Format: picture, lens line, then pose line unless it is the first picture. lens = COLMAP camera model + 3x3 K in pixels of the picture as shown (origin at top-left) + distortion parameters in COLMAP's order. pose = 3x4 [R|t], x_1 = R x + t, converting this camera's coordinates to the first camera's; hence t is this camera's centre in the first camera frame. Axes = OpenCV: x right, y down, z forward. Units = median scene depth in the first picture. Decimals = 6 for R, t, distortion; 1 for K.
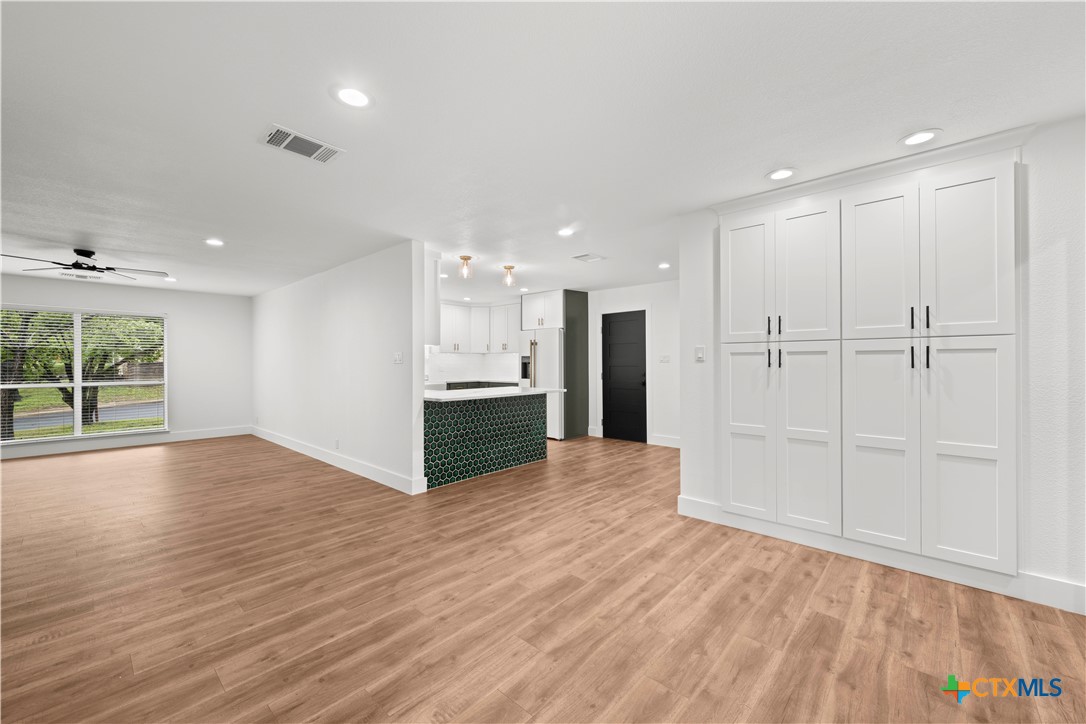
lens RADIAL K [[425.6, 0, 546.1], [0, 425.6, 364.4], [0, 0, 1]] dist [0.001483, -0.001069]
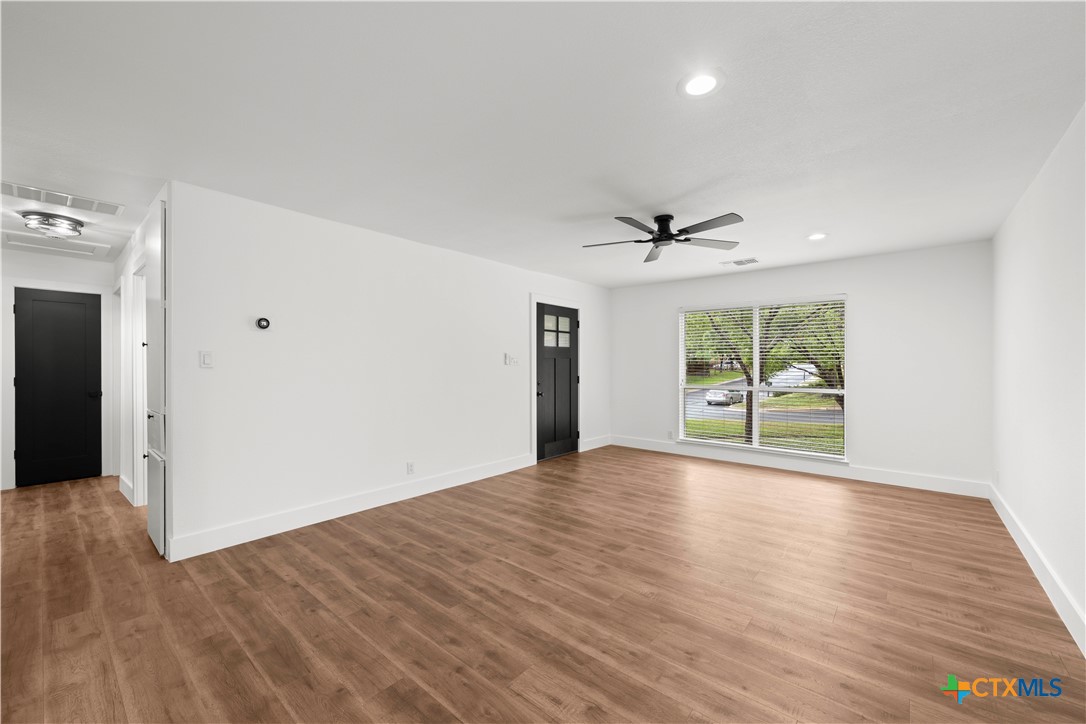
lens RADIAL K [[425.6, 0, 551.8], [0, 425.6, 368.7], [0, 0, 1]] dist [0.001483, -0.001069]
pose [[0.039812, 0.007017, -0.999183, -0.193443], [-0.000182, 0.999975, 0.007015, -0.000526], [0.999207, -0.000097, 0.039813, 0.442083]]
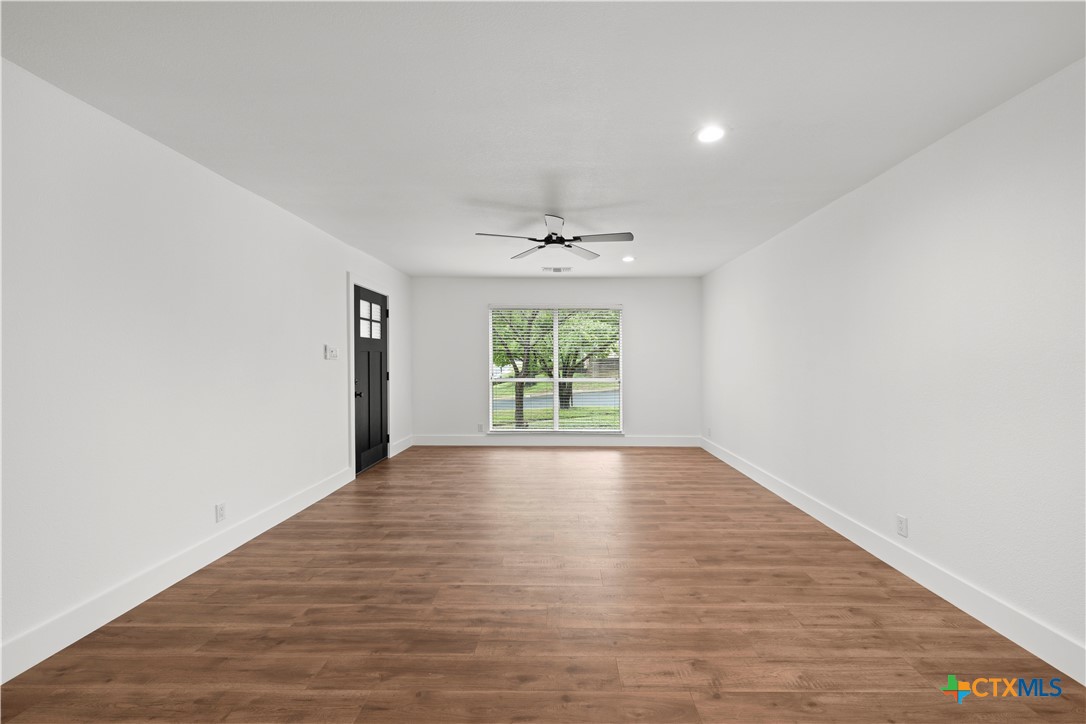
lens RADIAL K [[425.6, 0, 560.8], [0, 425.6, 370.5], [0, 0, 1]] dist [0.001483, -0.001069]
pose [[0.666137, 0.018469, -0.745601, -0.271771], [0.000003, 0.999693, 0.024766, -0.001260], [0.745829, -0.016500, 0.665933, 0.268949]]
